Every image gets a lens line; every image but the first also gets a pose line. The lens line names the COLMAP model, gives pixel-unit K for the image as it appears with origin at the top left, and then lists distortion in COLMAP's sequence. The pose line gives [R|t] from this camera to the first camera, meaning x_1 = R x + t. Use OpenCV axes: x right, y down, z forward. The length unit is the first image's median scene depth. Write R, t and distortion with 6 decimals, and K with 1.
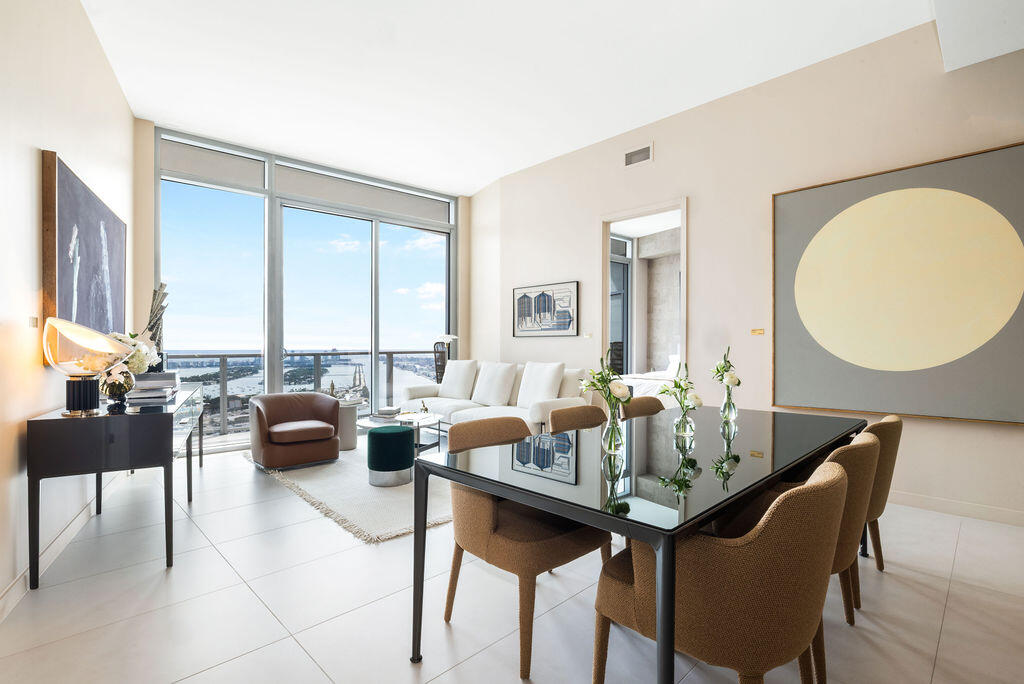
lens RADIAL K [[476.5, 0, 514.3], [0, 476.5, 342.9], [0, 0, 1]] dist [-0.004943, 0.002441]
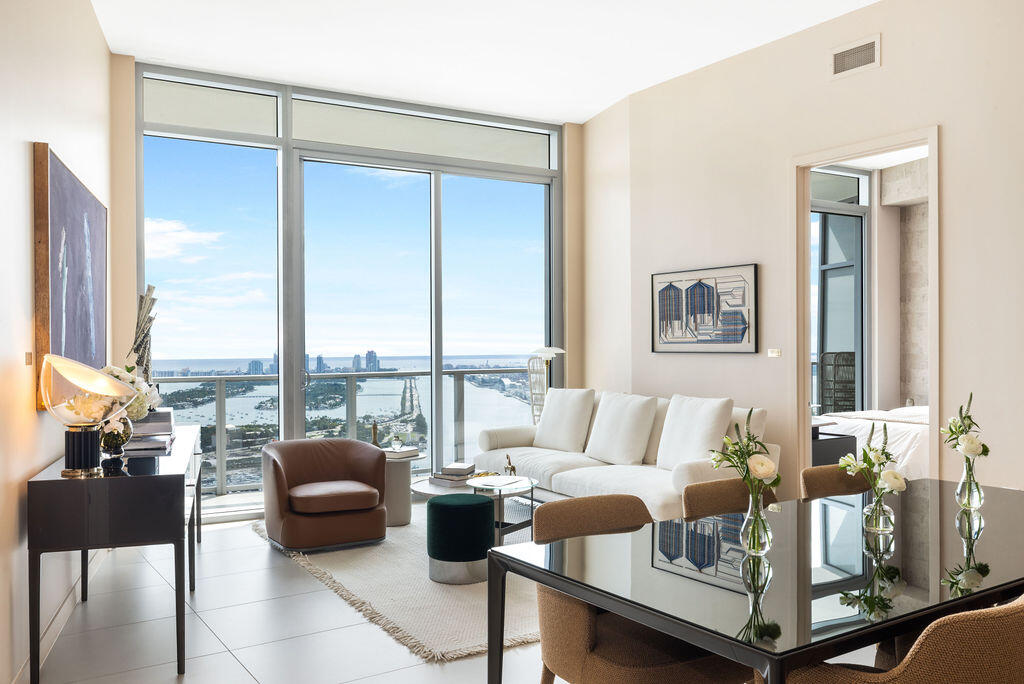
lens RADIAL K [[859.3, 0, 509.0], [0, 859.3, 341.1], [0, 0, 1]] dist [0.002577, 0.010036]
pose [[0.980170, -0.004313, -0.198114, 0.045814], [0.006373, 0.999932, 0.009761, -0.049283], [0.198058, -0.010830, 0.980130, -0.160370]]
